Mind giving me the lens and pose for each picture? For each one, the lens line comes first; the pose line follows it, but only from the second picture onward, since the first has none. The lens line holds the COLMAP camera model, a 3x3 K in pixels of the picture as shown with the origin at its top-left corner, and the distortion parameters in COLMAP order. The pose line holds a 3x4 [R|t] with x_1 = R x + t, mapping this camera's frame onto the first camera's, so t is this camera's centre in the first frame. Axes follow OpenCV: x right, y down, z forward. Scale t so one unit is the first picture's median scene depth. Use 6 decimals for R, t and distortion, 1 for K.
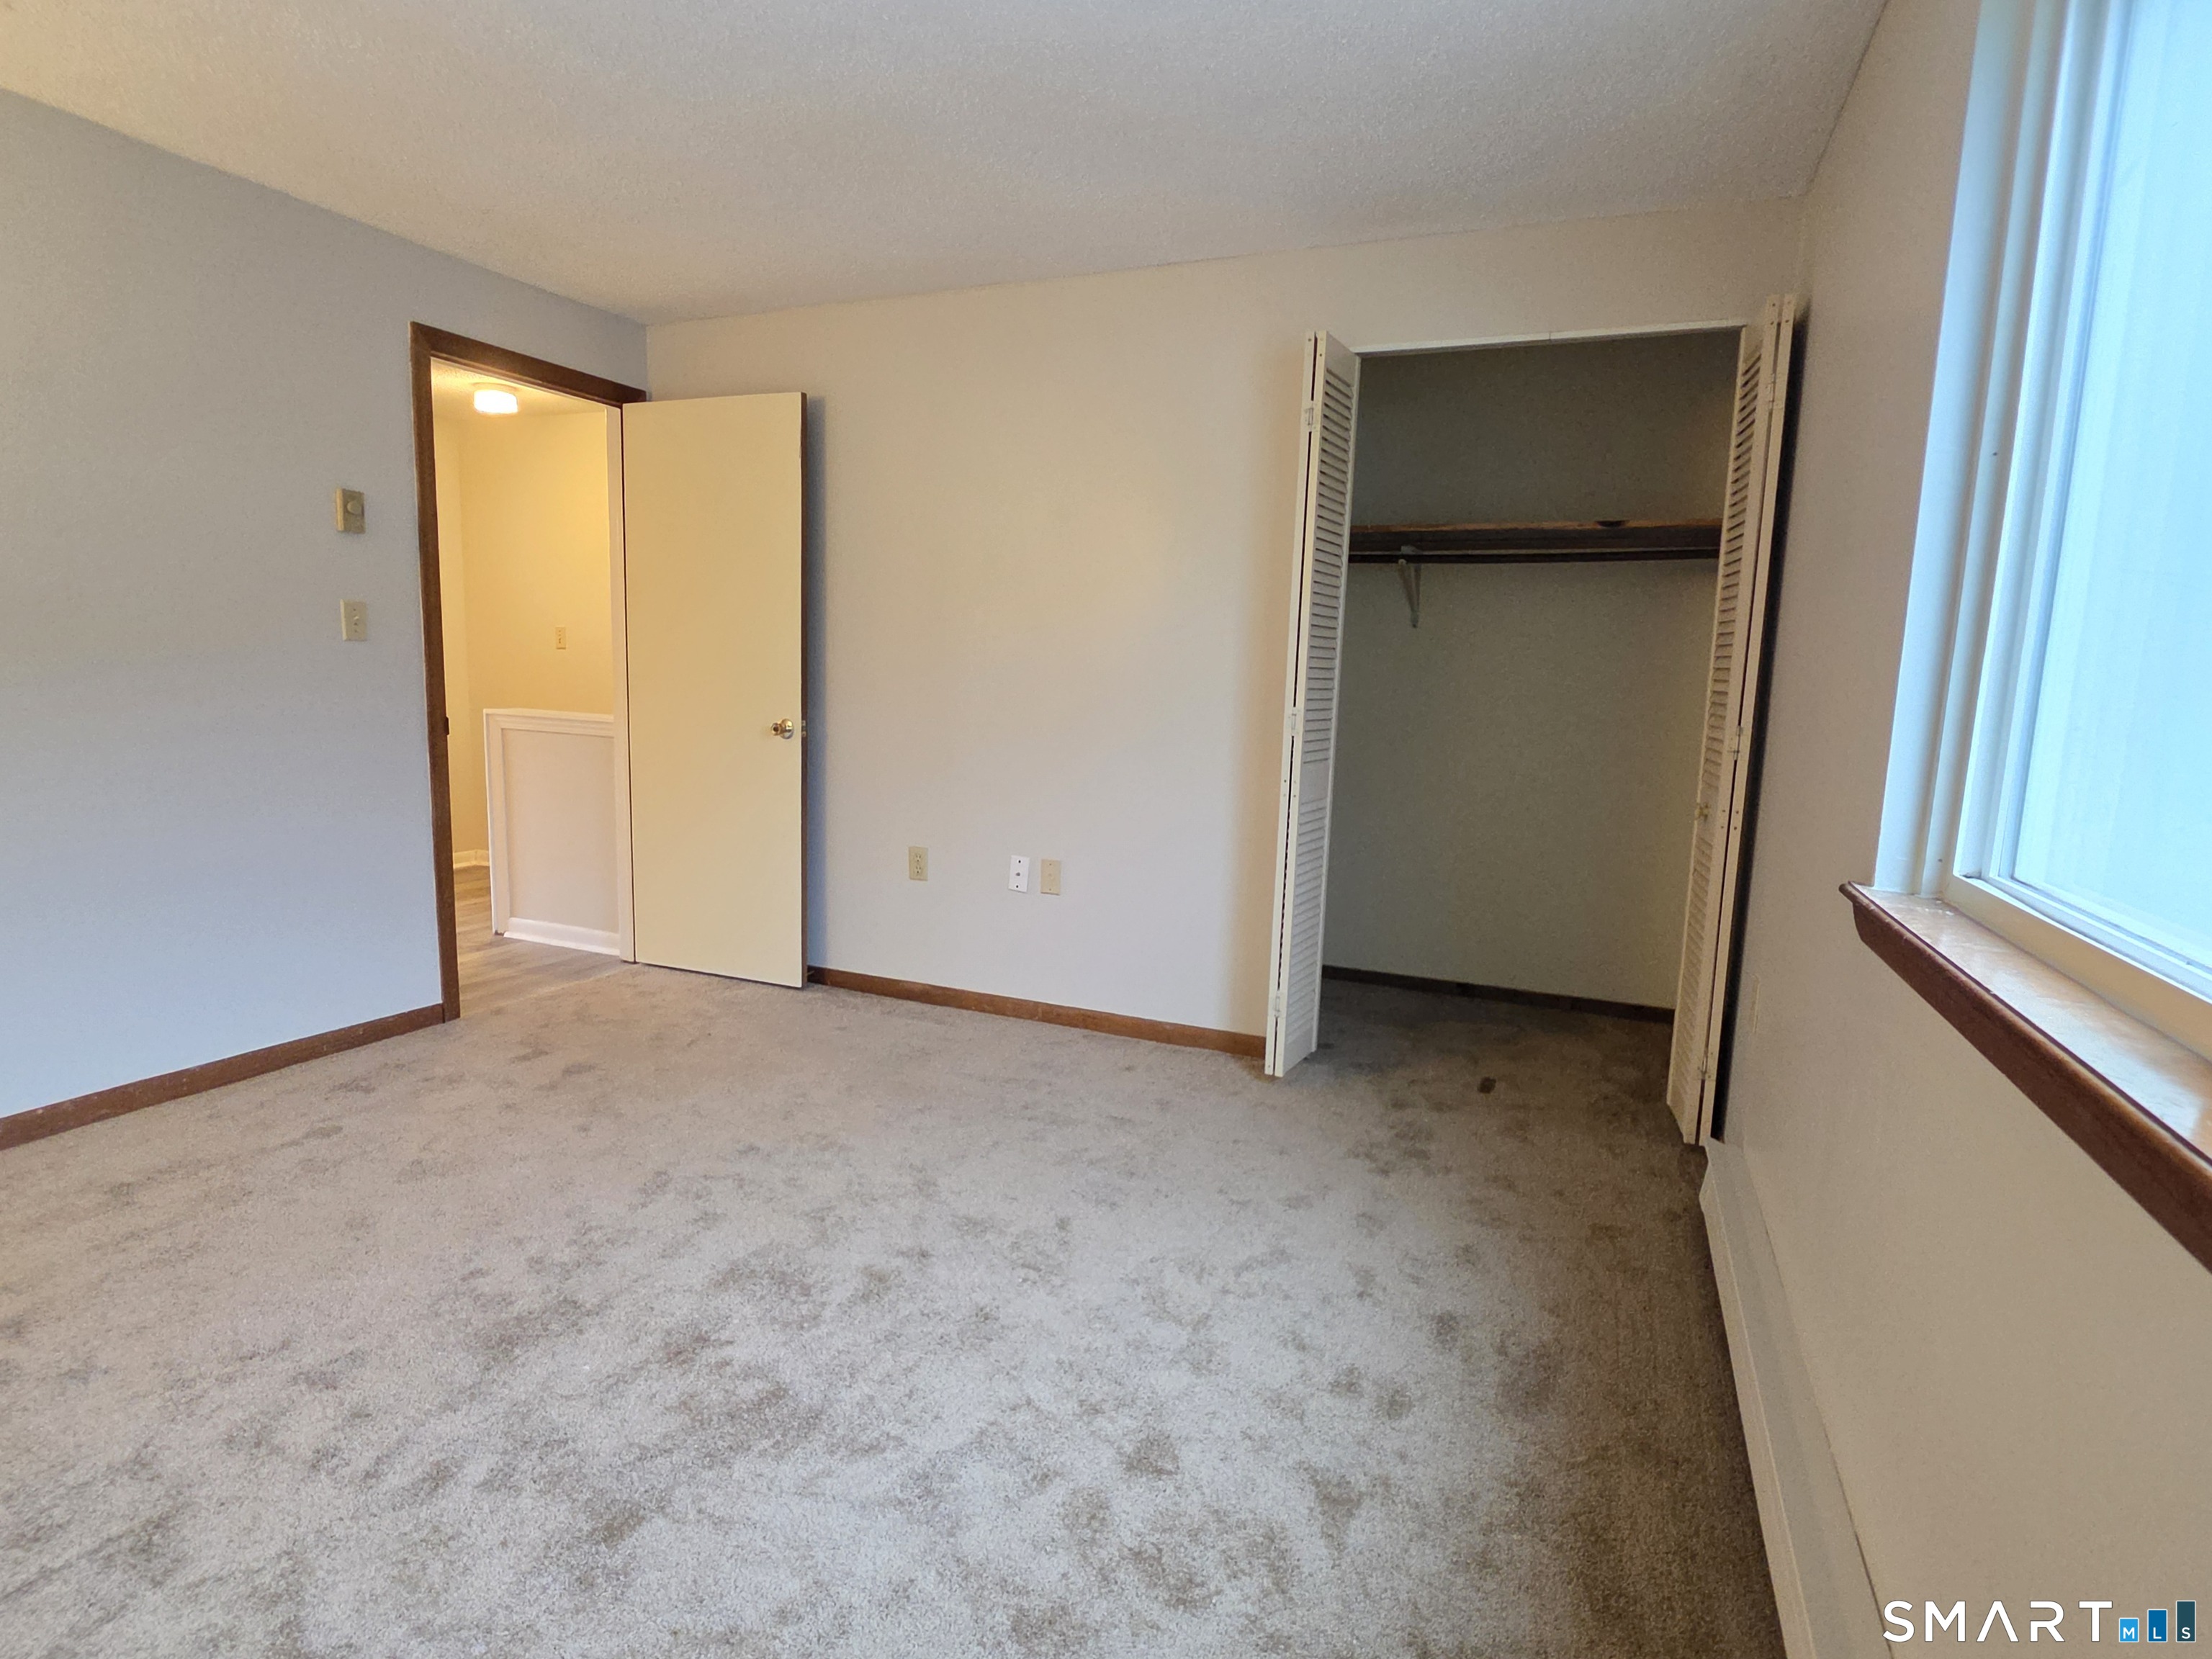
lens RADIAL K [[1124.3, 0, 1106.0], [0, 1124.3, 829.5], [0, 0, 1]] dist [0.000815, 0.000374]
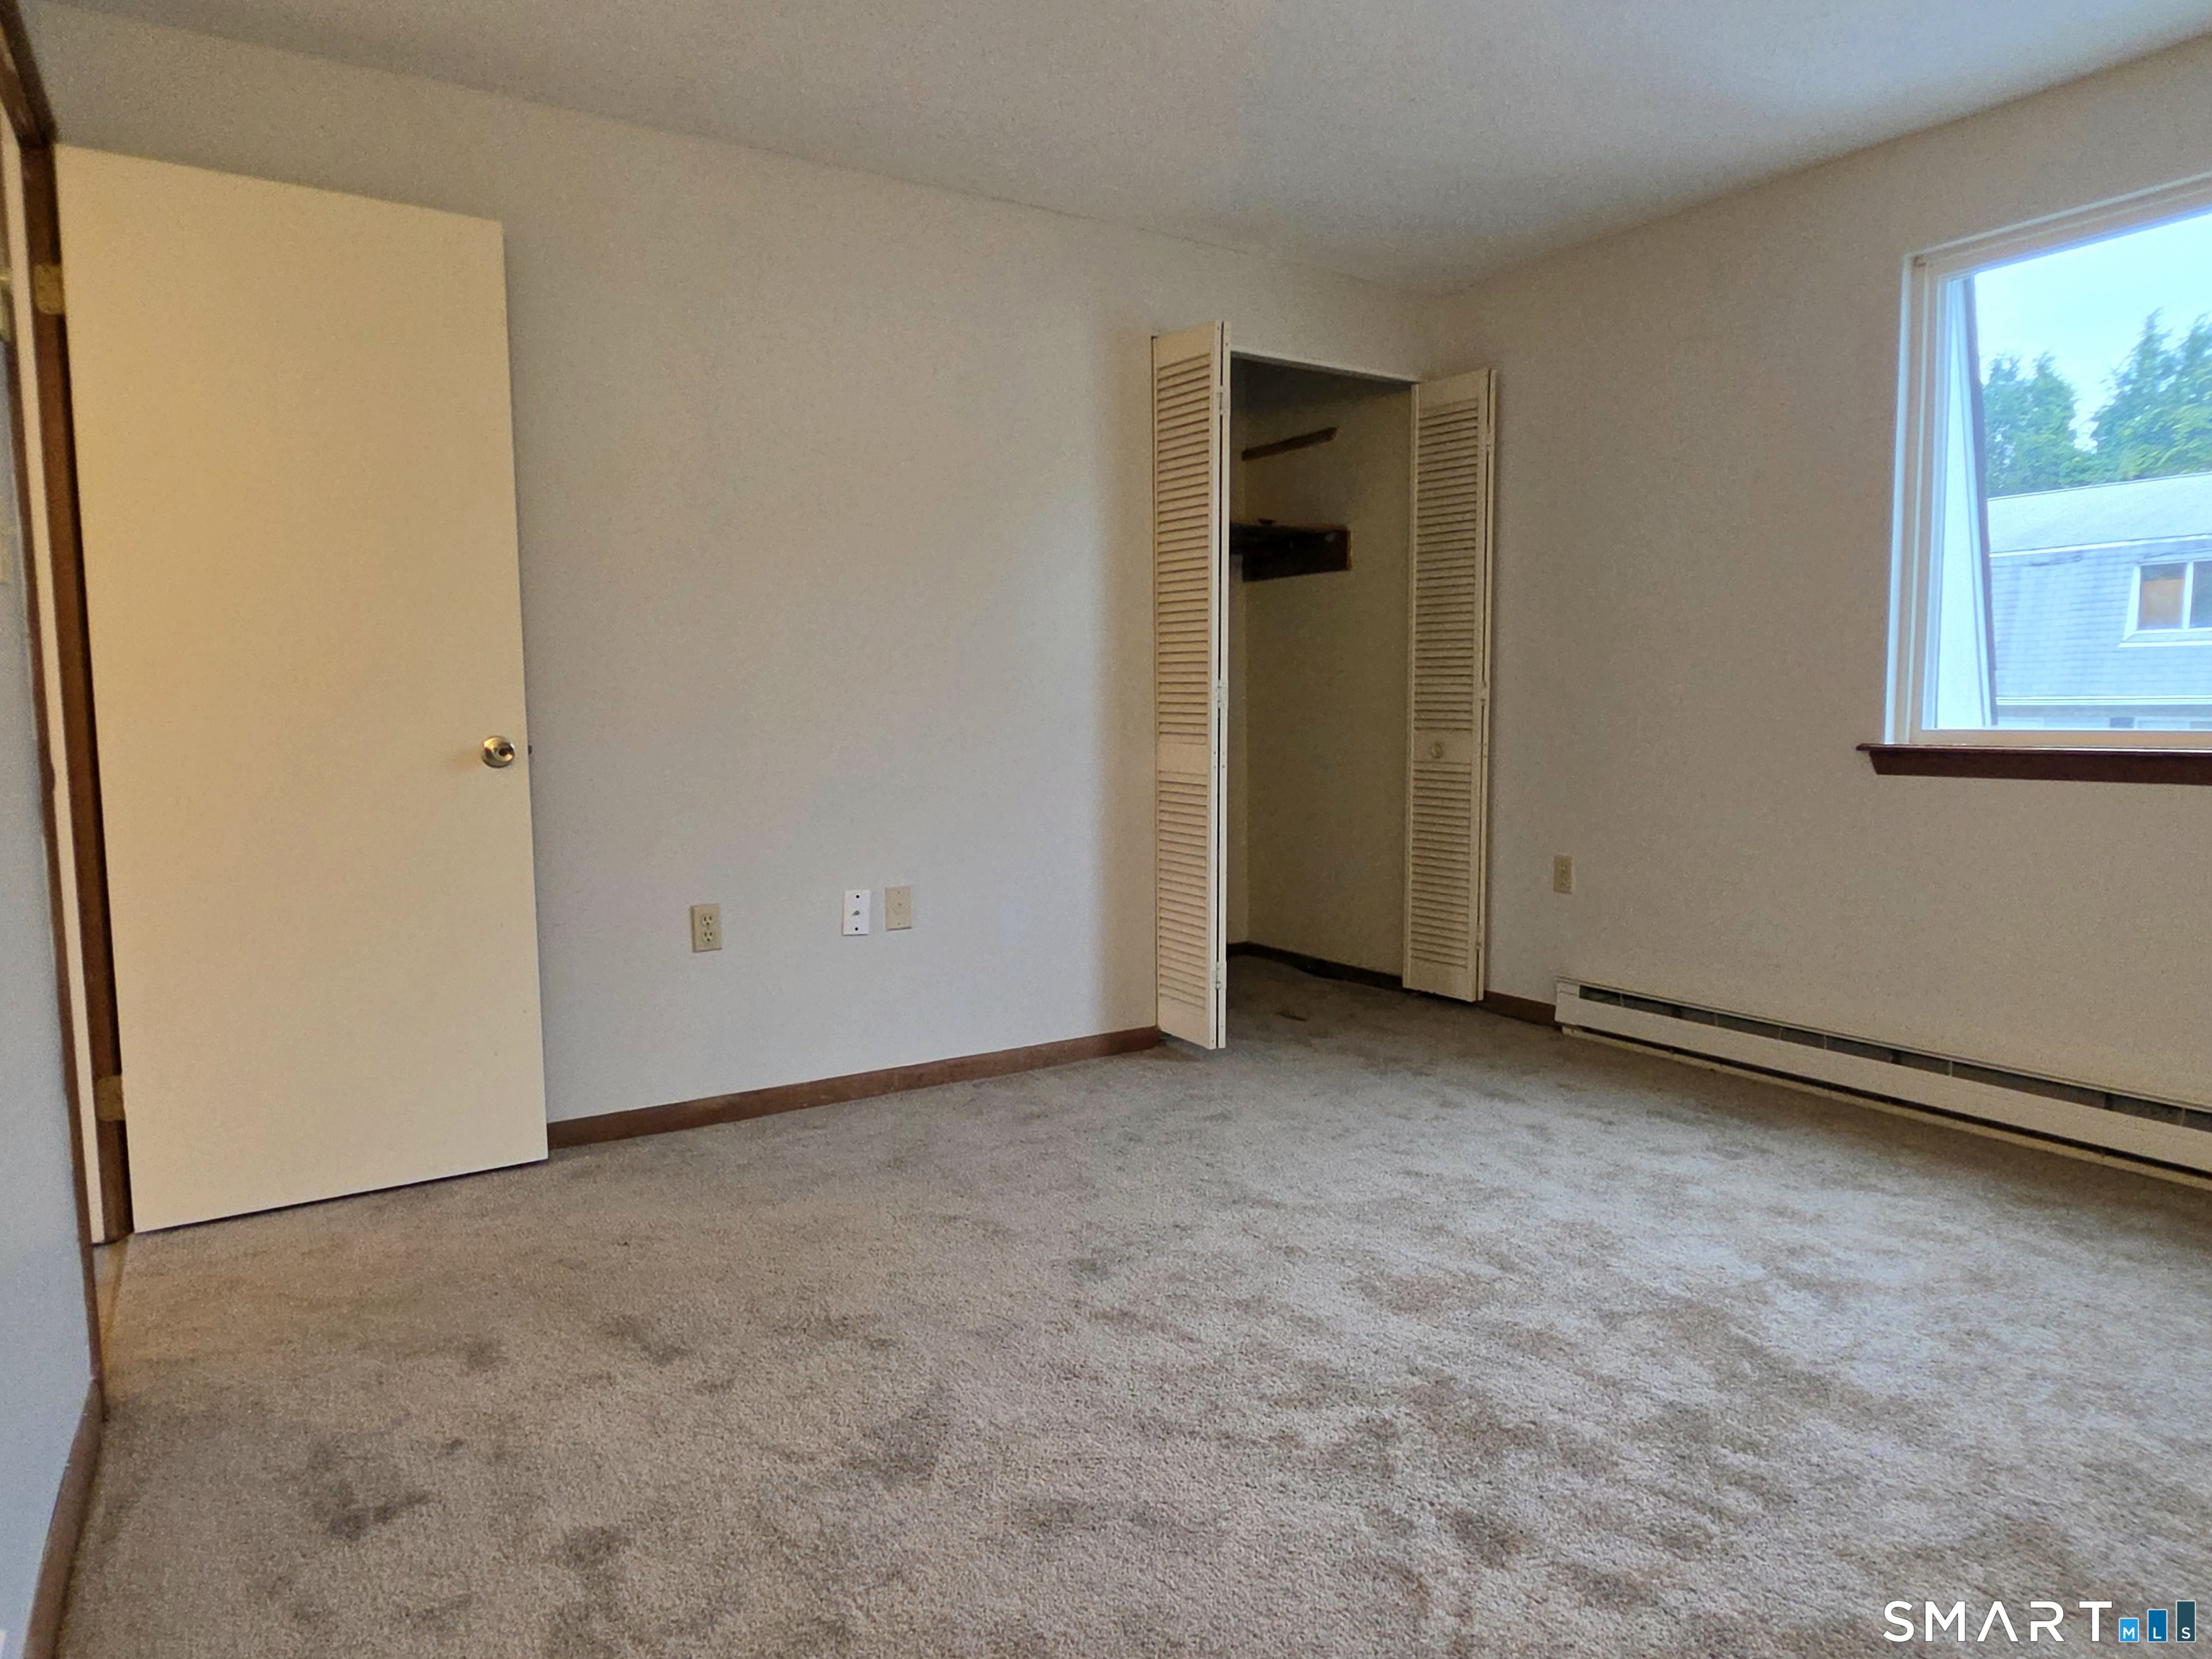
lens RADIAL K [[1357.6, 0, 1106.0], [0, 1357.6, 829.5], [0, 0, 1]] dist [0.000333, -0.000038]
pose [[0.569780, -0.112442, 0.814069, -0.953022], [0.141335, 0.989243, 0.037715, -0.036844], [-0.809553, 0.093567, 0.579543, 0.397234]]
